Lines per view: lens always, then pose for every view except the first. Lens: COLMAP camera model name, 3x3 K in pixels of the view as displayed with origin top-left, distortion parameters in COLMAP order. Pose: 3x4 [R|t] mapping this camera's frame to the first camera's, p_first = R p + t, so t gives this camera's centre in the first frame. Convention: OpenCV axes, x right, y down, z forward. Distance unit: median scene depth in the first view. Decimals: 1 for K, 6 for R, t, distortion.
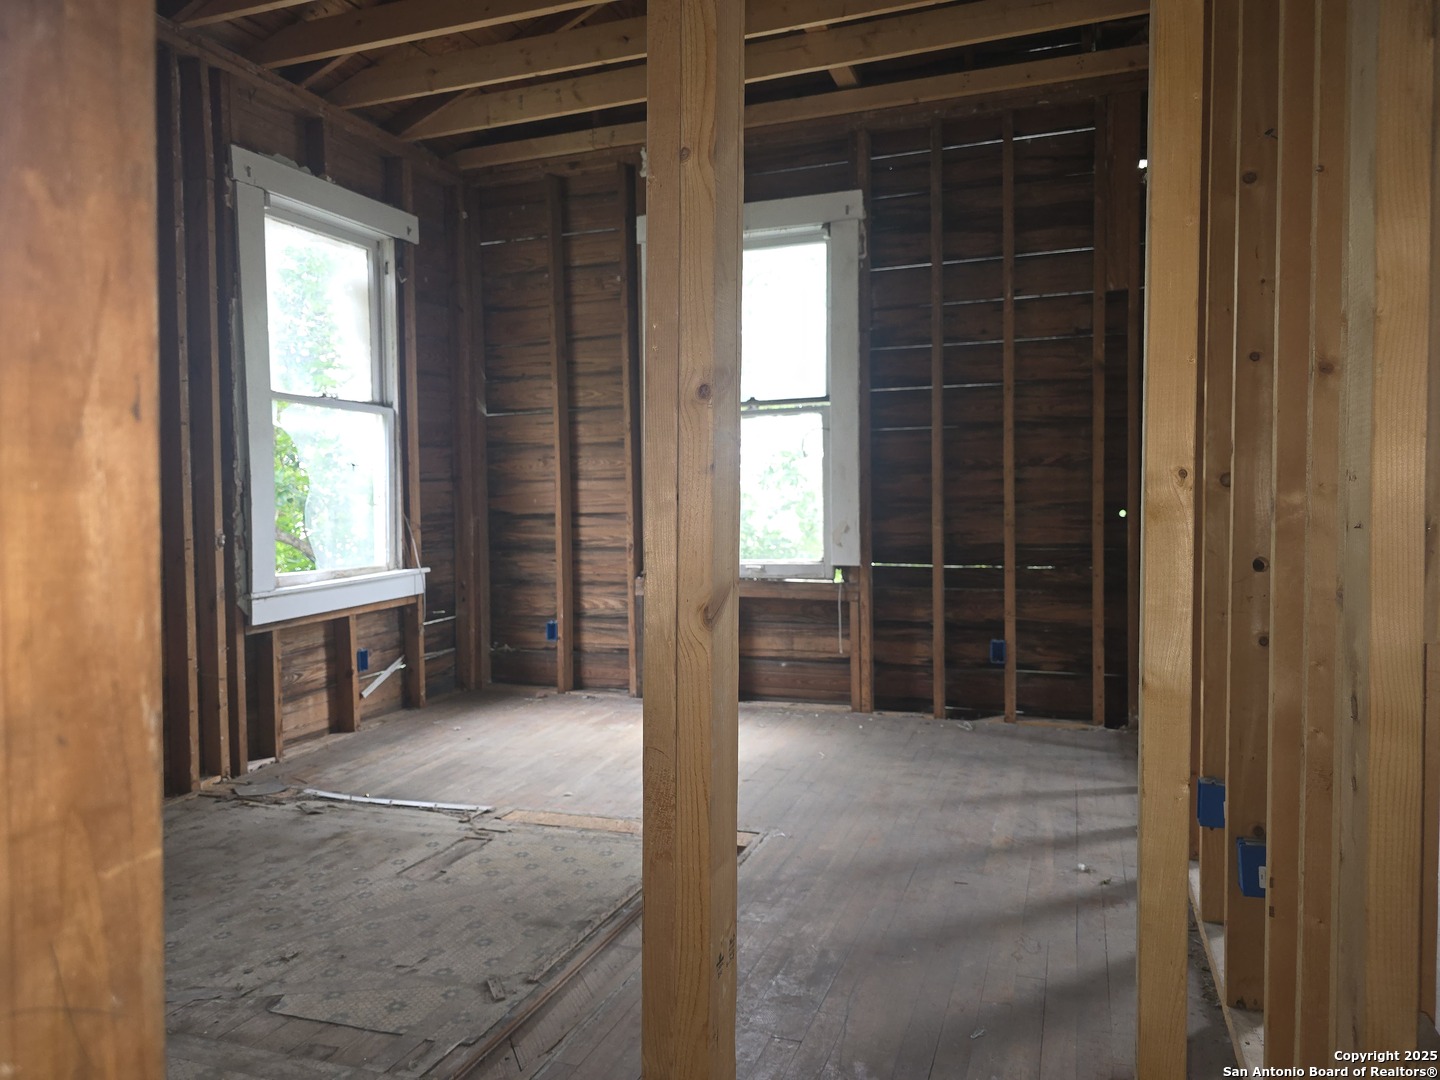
lens RADIAL K [[967.7, 0, 701.9], [0, 967.7, 521.5], [0, 0, 1]] dist [0.056557, -0.057672]
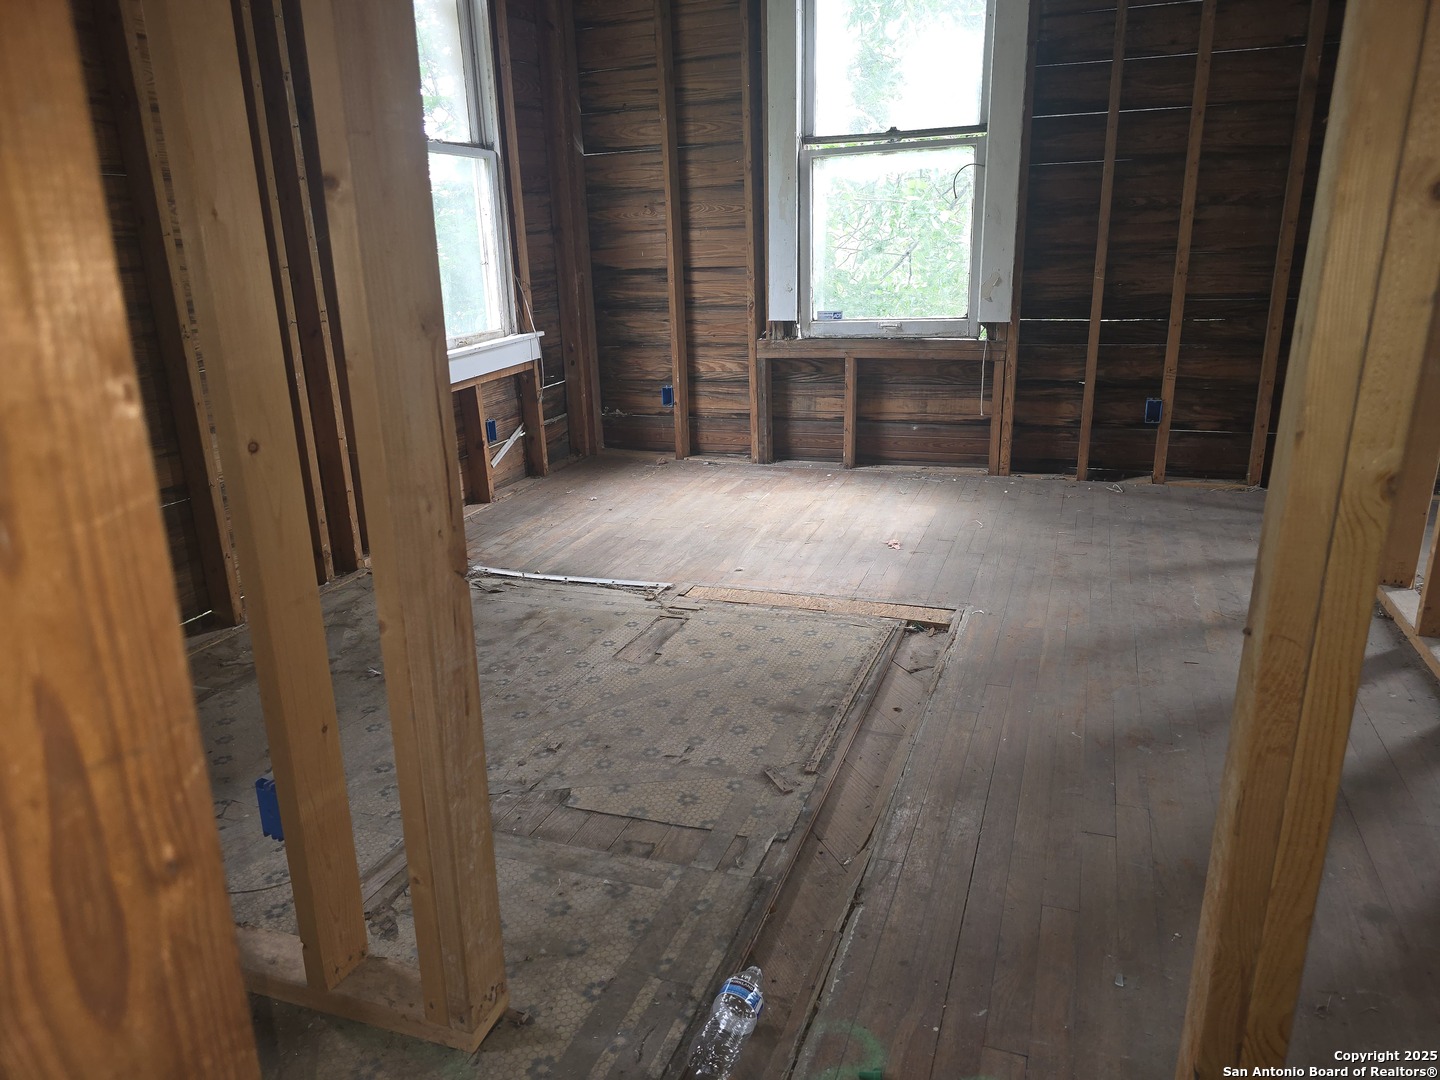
lens RADIAL K [[967.7, 0, 724.7], [0, 967.7, 529.7], [0, 0, 1]] dist [0.056557, -0.057672]
pose [[0.999830, -0.014083, -0.011881, -0.104360], [0.016735, 0.963885, 0.265792, -0.015639], [0.007708, -0.265946, 0.963957, 0.043790]]
